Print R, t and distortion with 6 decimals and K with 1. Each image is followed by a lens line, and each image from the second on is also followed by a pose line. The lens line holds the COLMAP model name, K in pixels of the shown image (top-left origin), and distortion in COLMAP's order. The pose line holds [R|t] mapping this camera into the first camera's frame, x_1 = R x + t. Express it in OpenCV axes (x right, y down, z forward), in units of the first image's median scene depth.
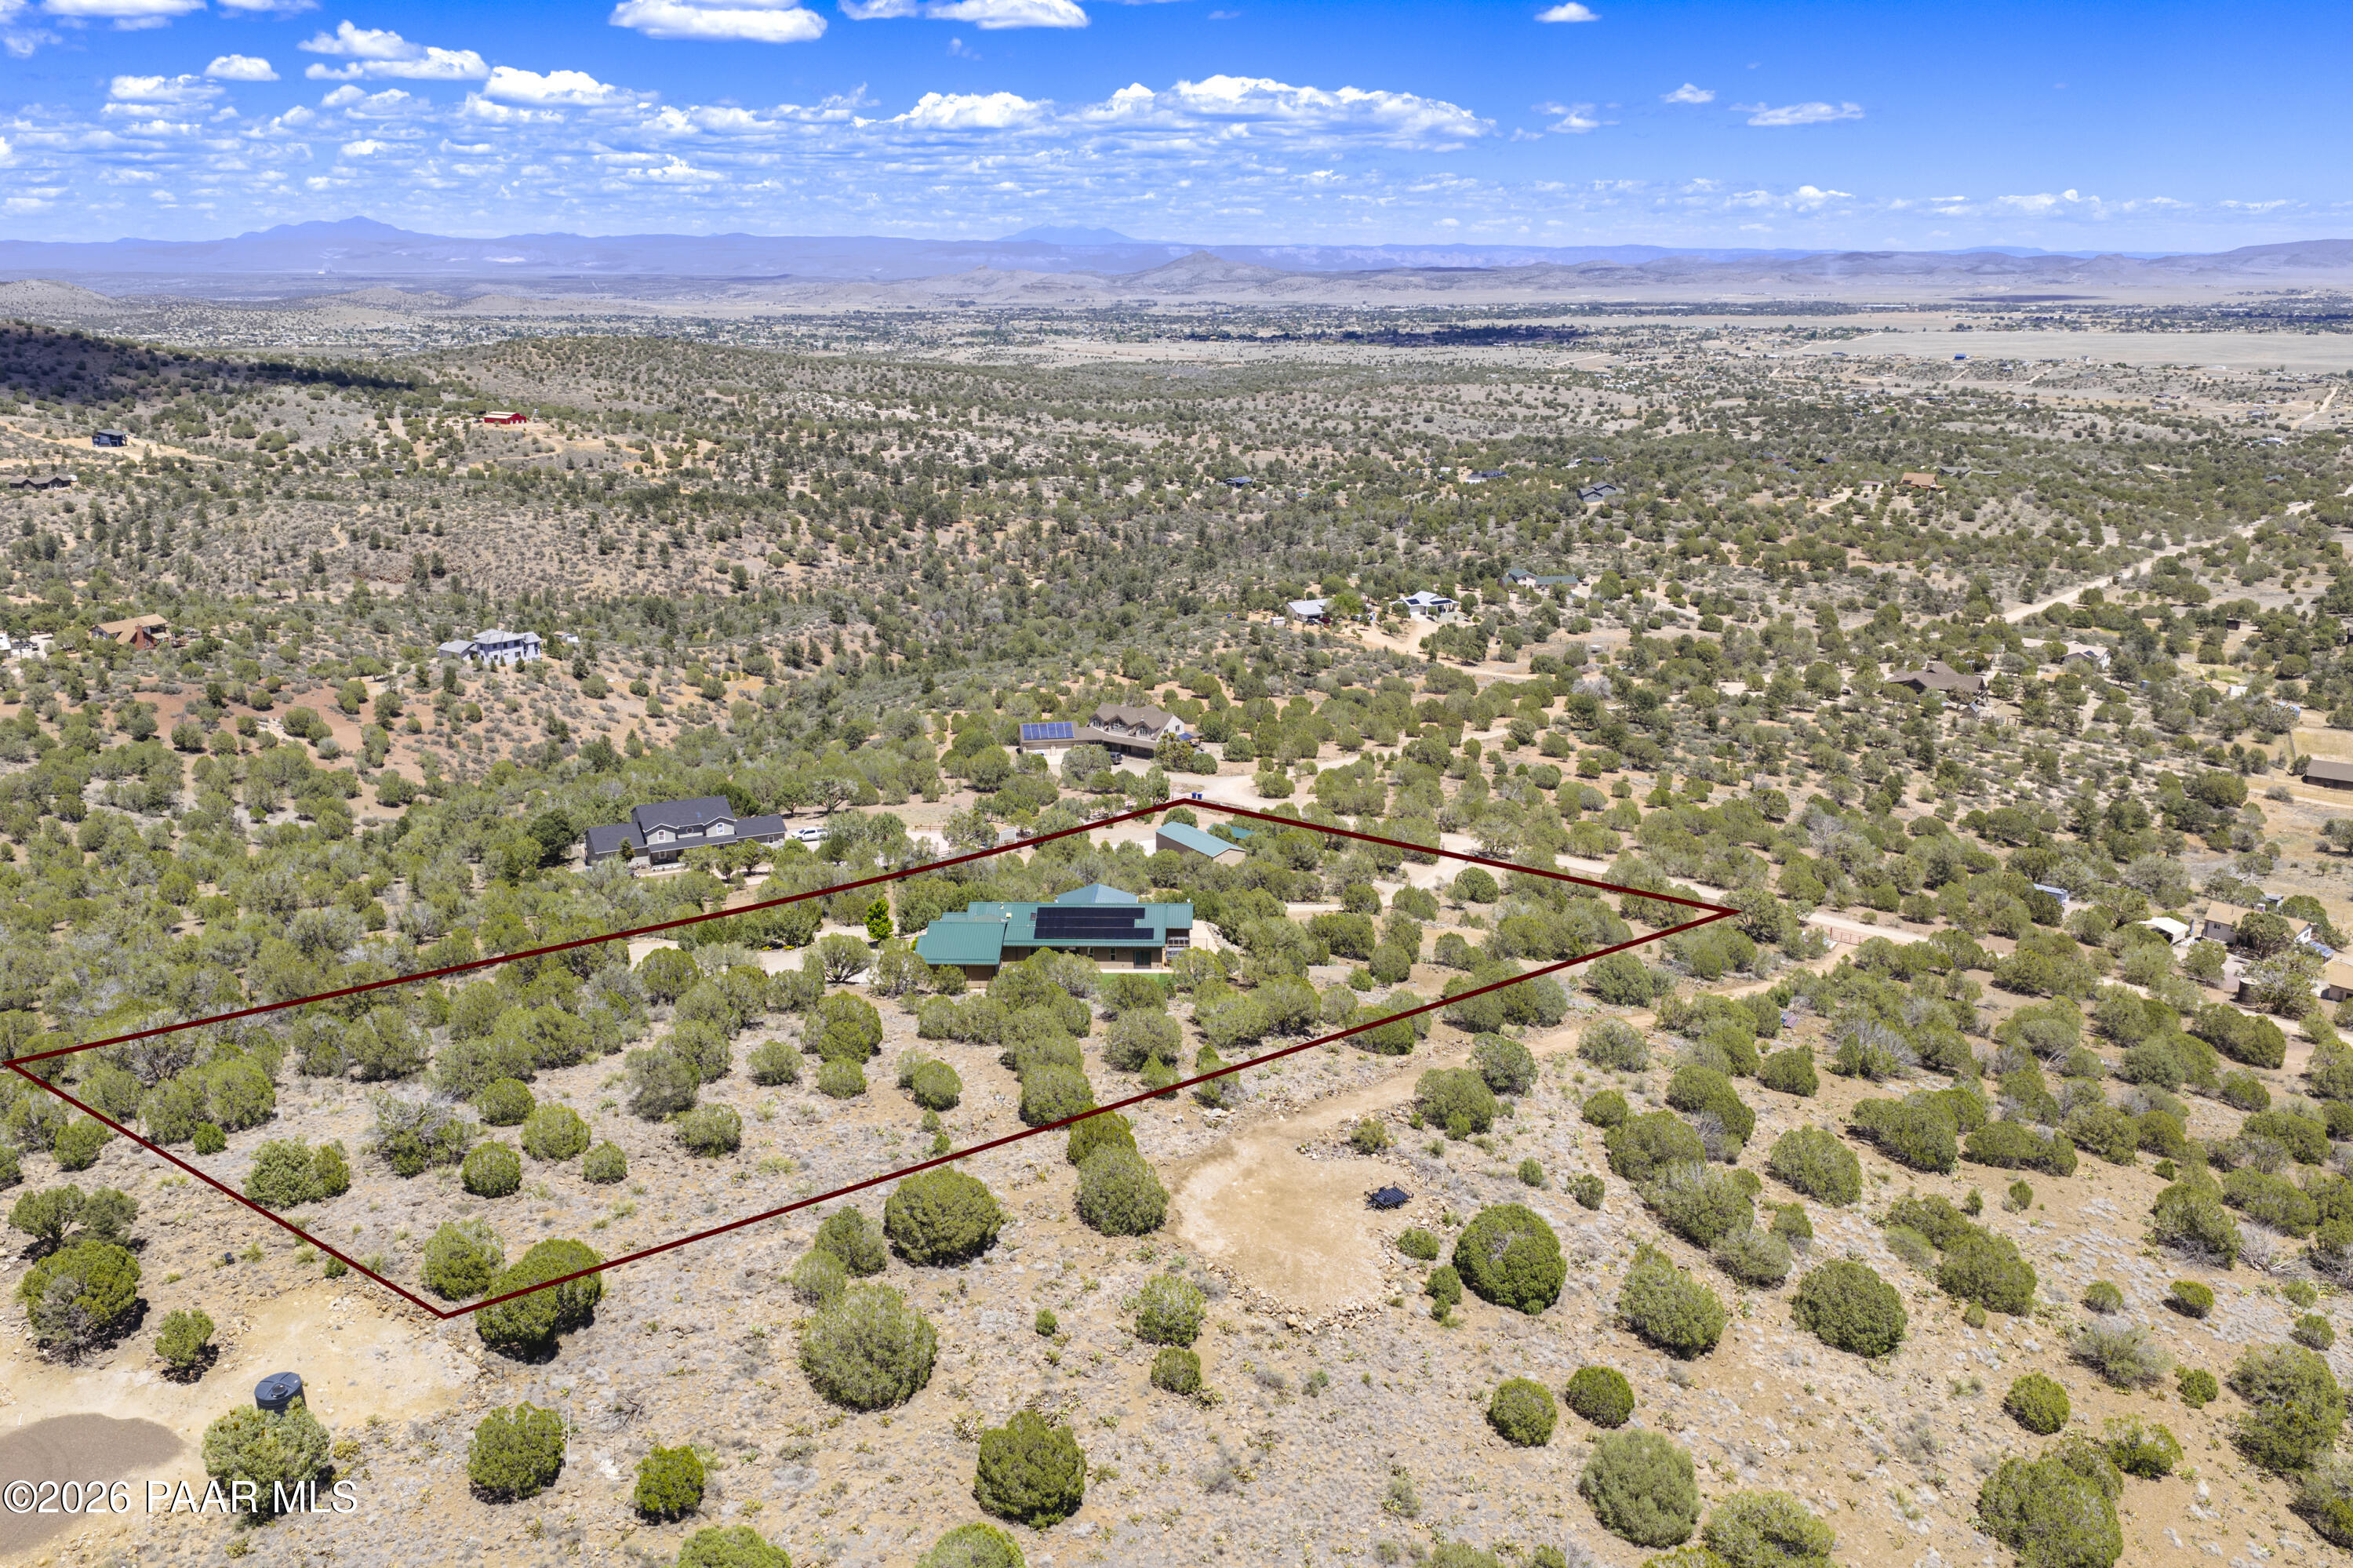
lens RADIAL K [[1948.1, 0, 1180.8], [0, 1948.1, 777.3], [0, 0, 1]] dist [0.008401, -0.023524]
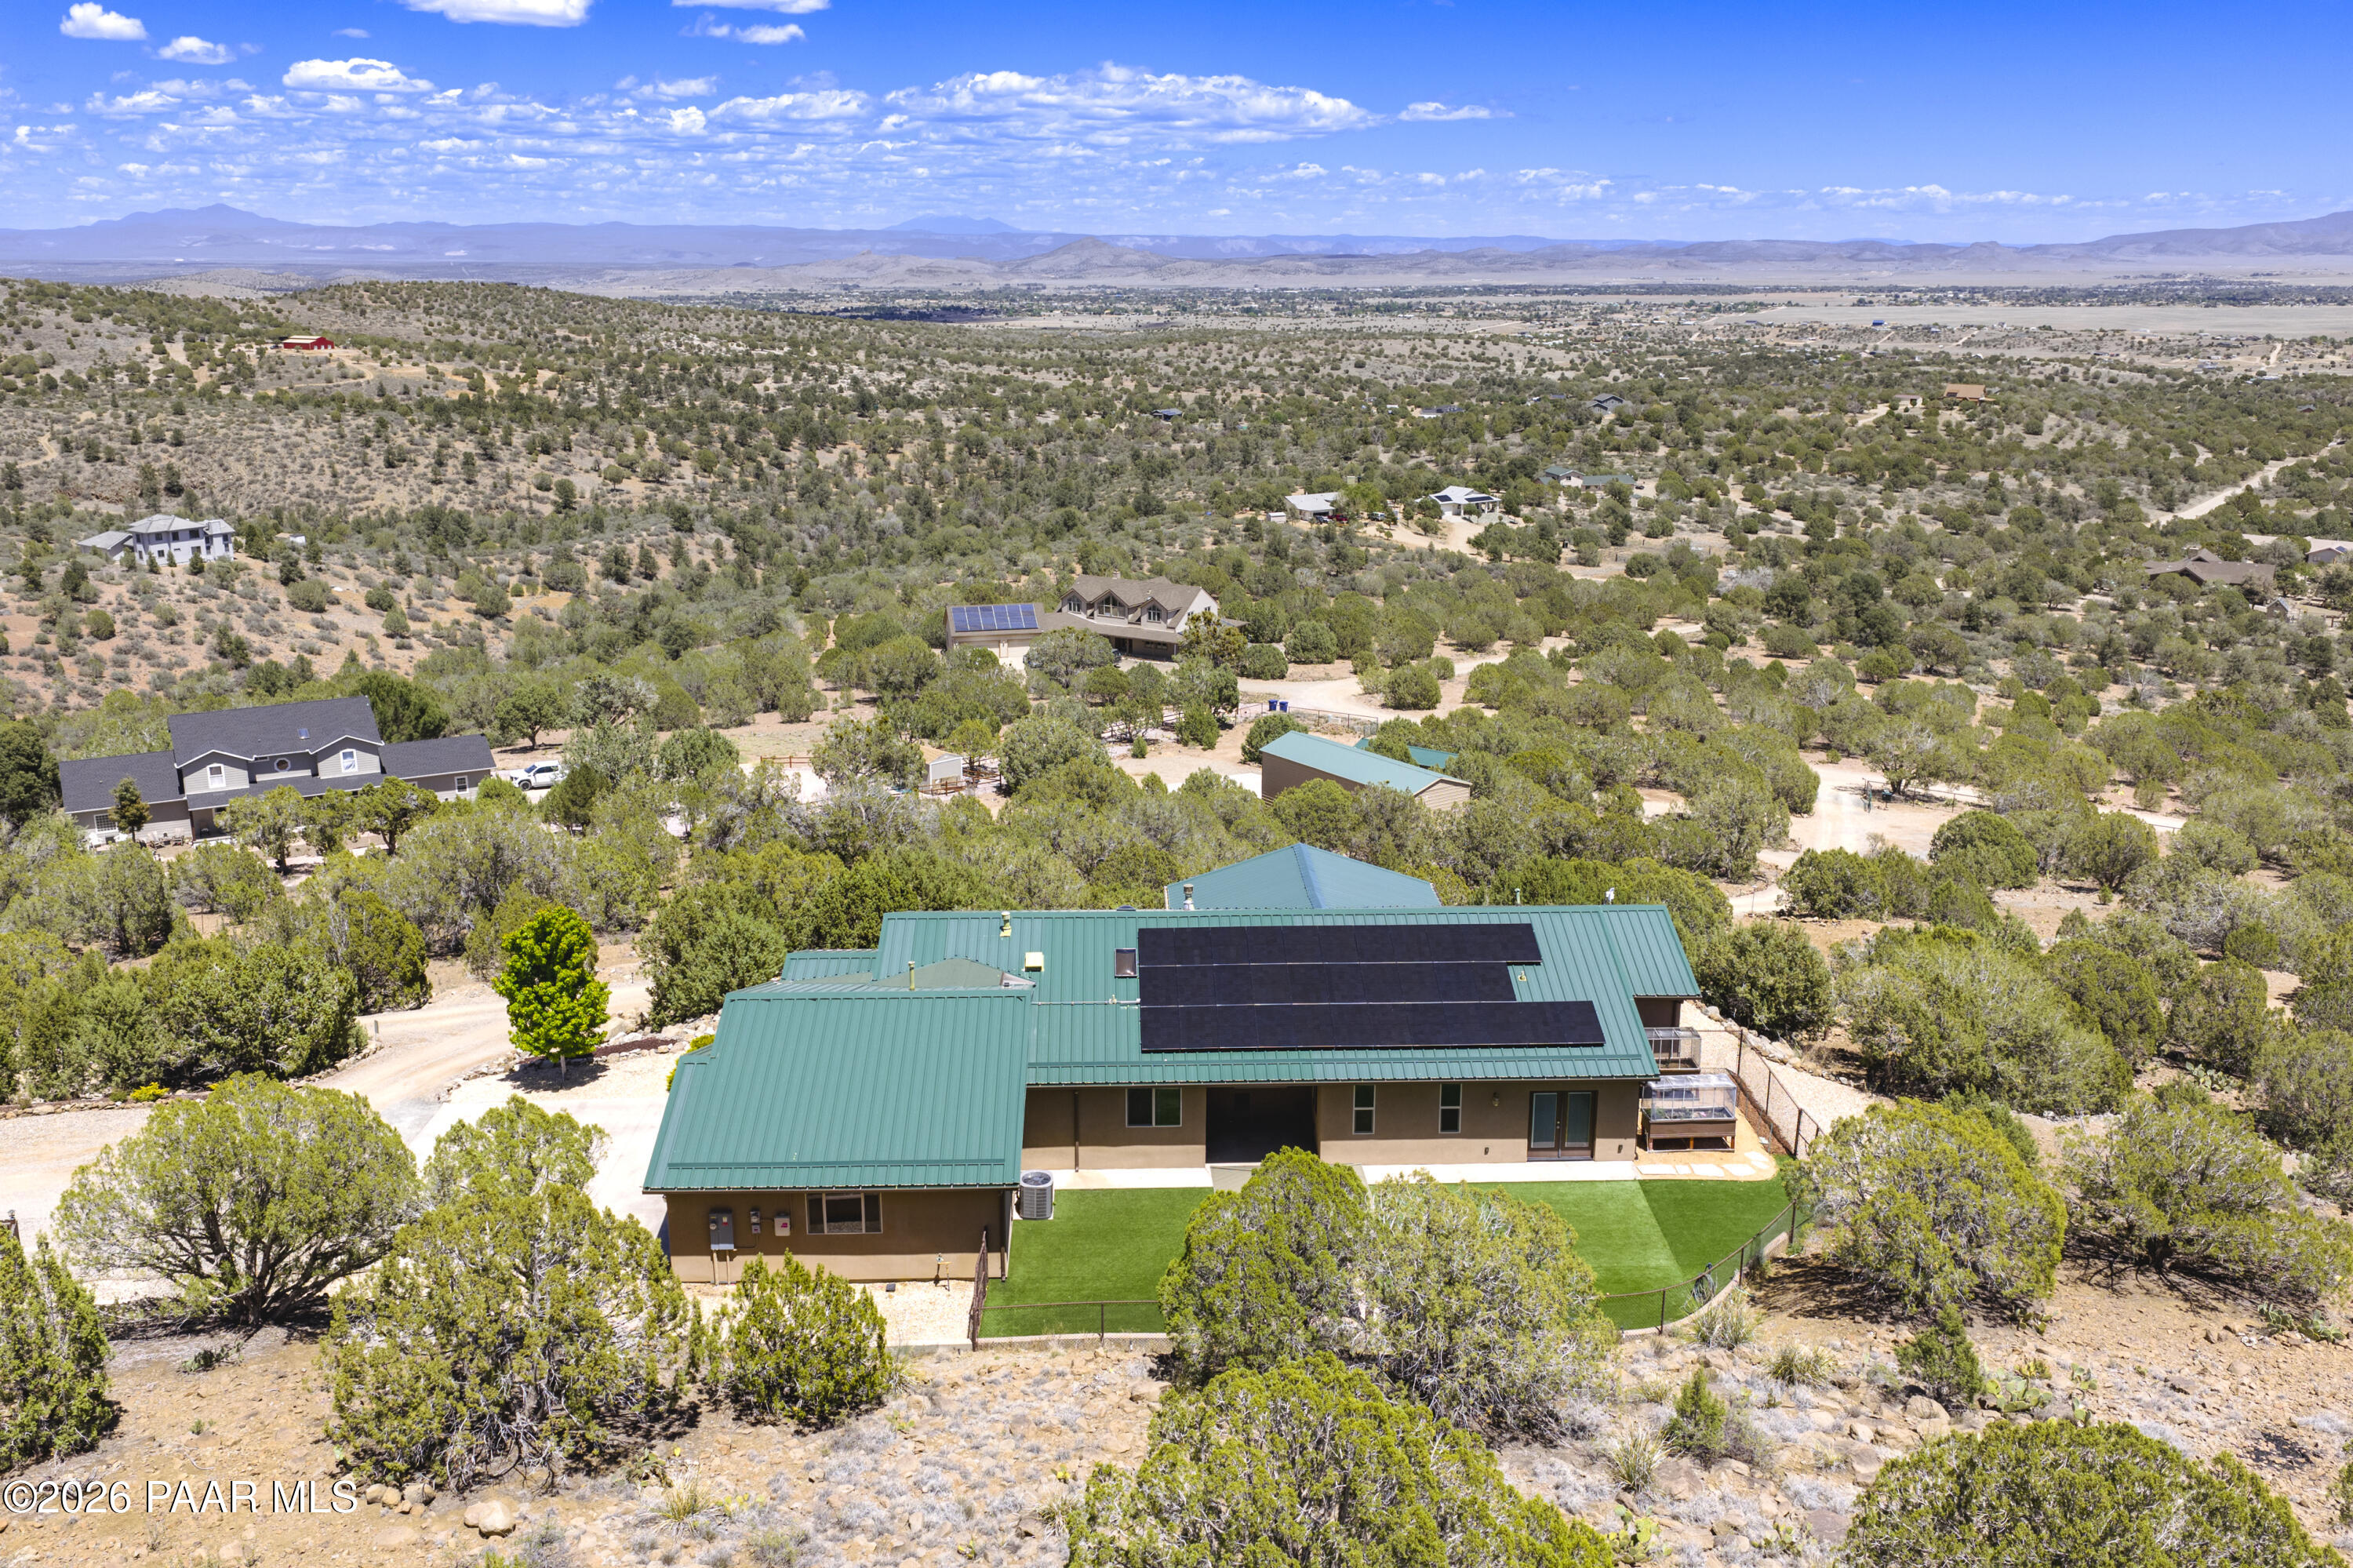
lens RADIAL K [[1948.1, 0, 1180.8], [0, 1948.1, 777.3], [0, 0, 1]] dist [0.008401, -0.023524]
pose [[0.998394, -0.013128, 0.055108, -0.018797], [0.012912, 0.999907, 0.004282, 0.010170], [-0.055159, -0.003563, 0.998471, 0.166504]]
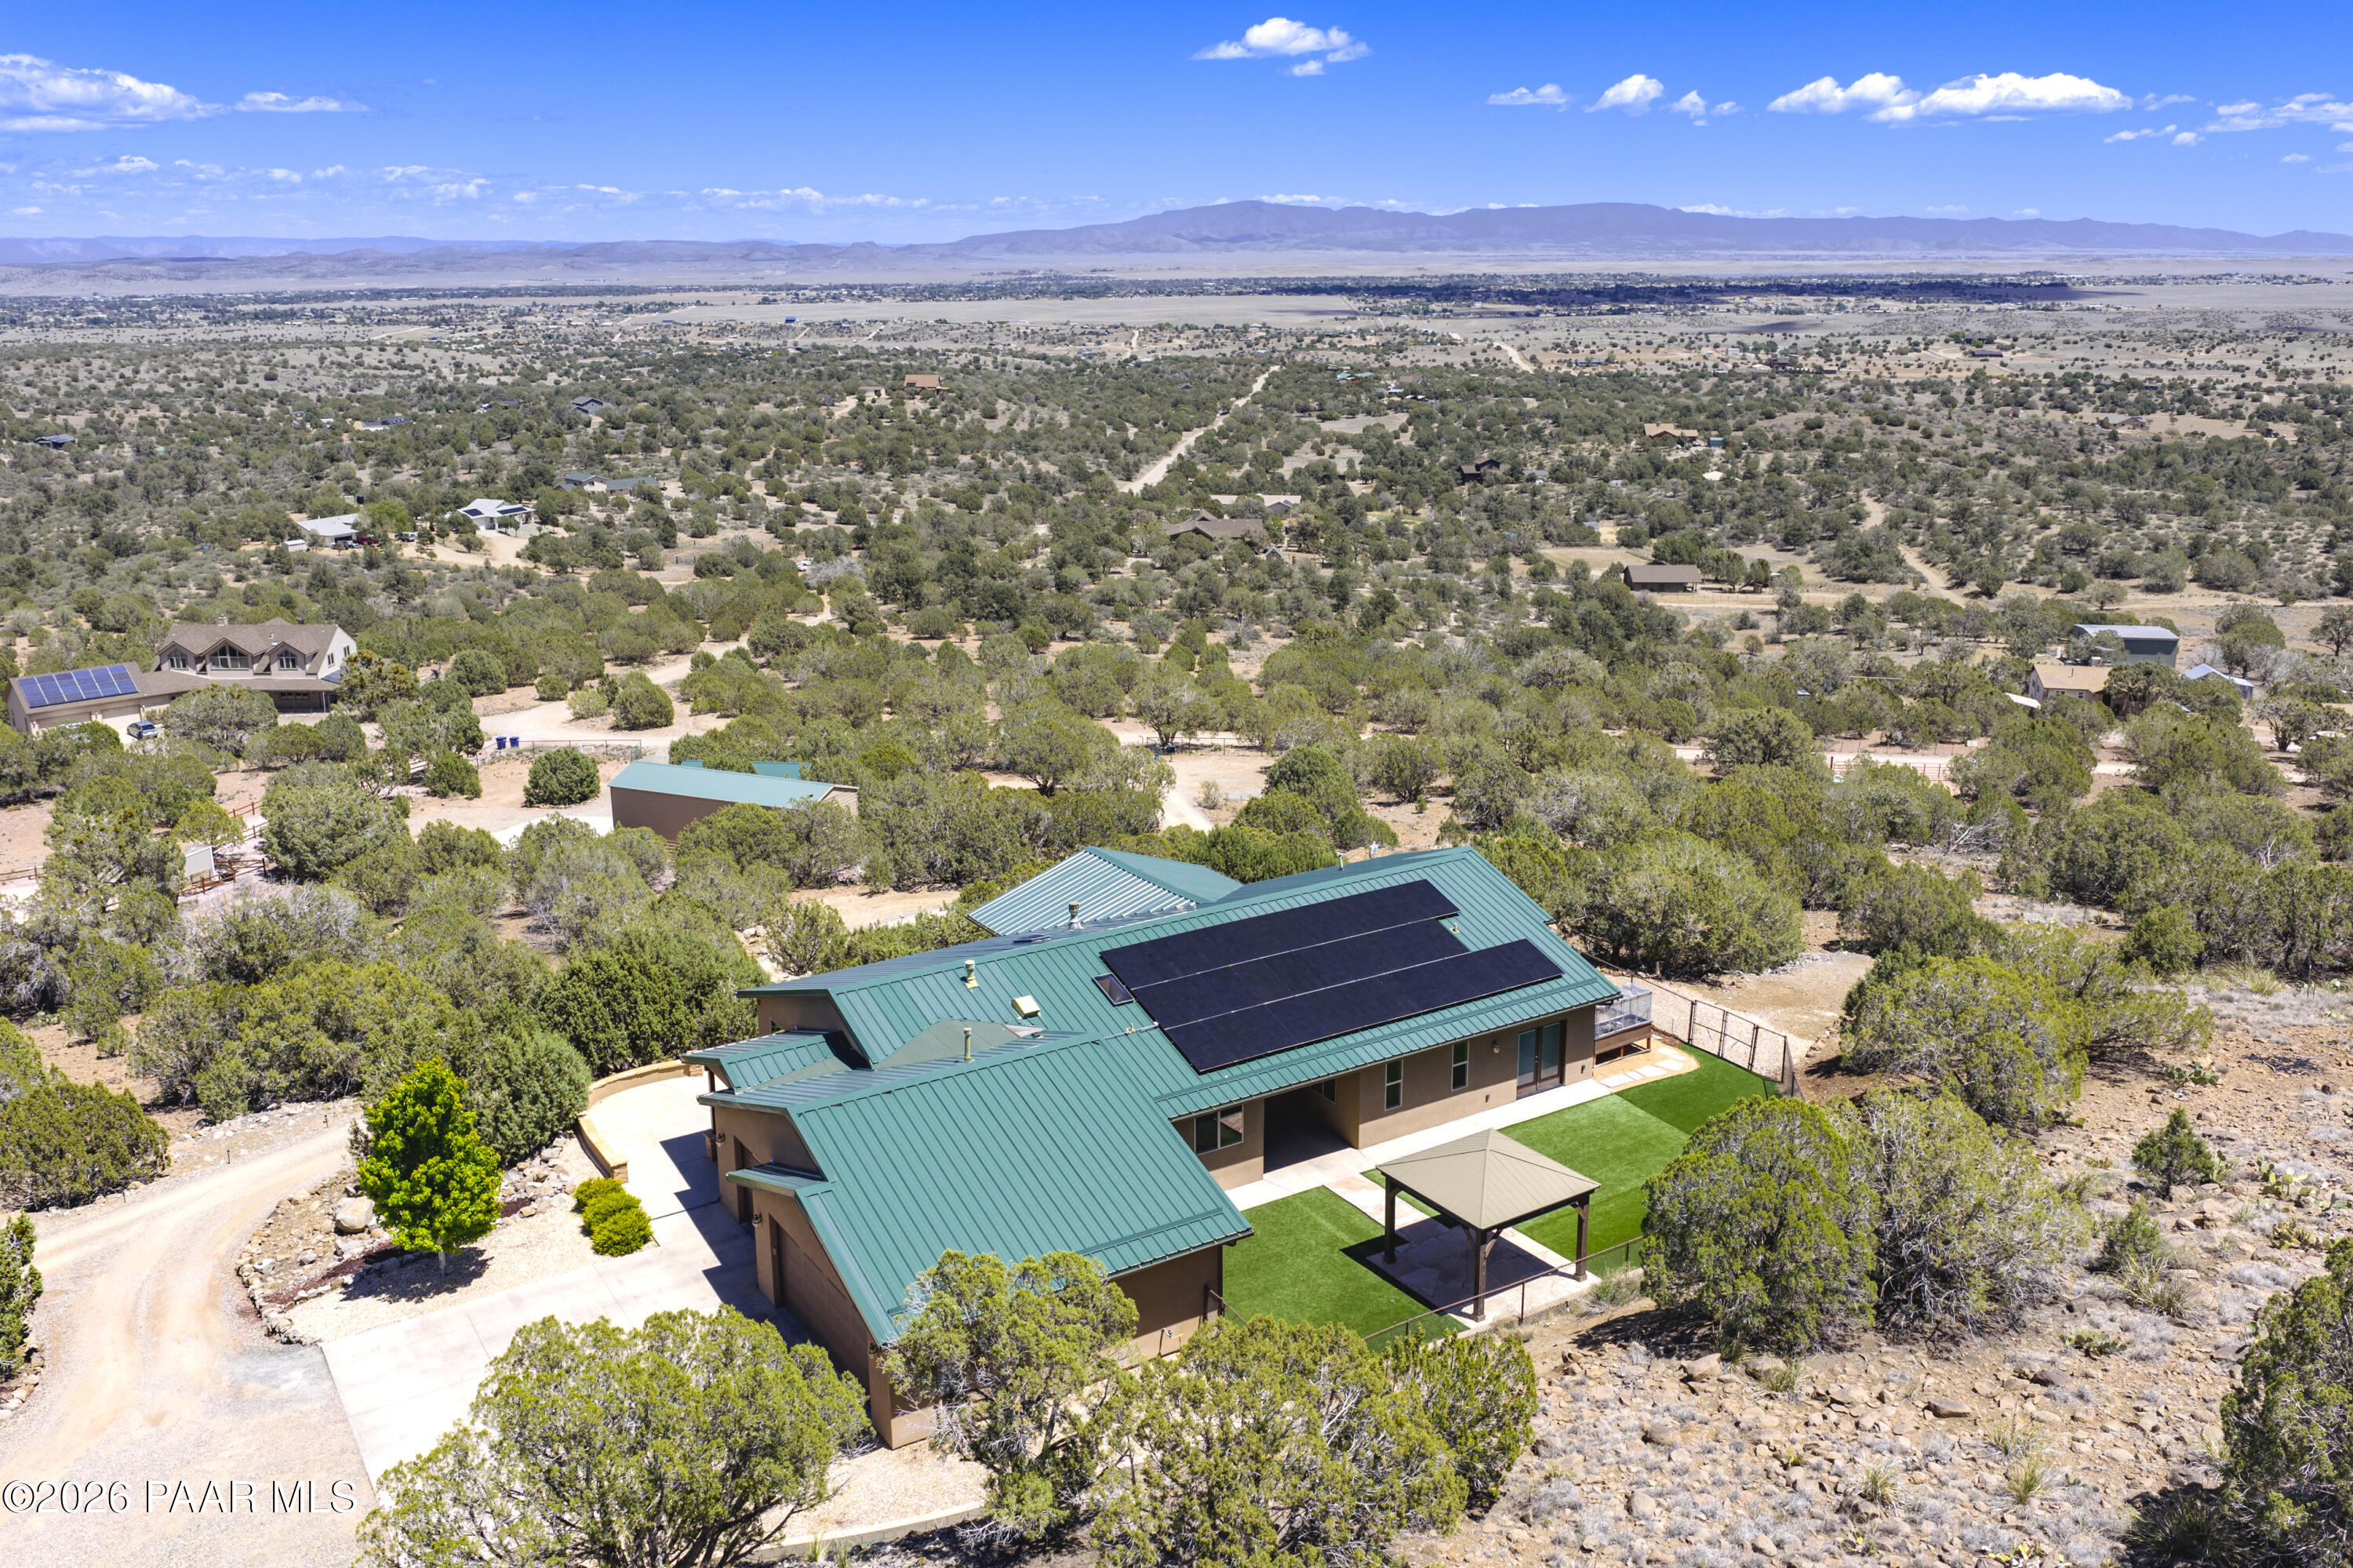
lens RADIAL K [[1948.1, 0, 1180.8], [0, 1948.1, 777.3], [0, 0, 1]] dist [0.008401, -0.023524]
pose [[0.829683, -0.146982, 0.538537, -0.045282], [0.145375, 0.988317, 0.045771, 0.007780], [-0.538973, 0.040314, 0.841358, 0.178131]]
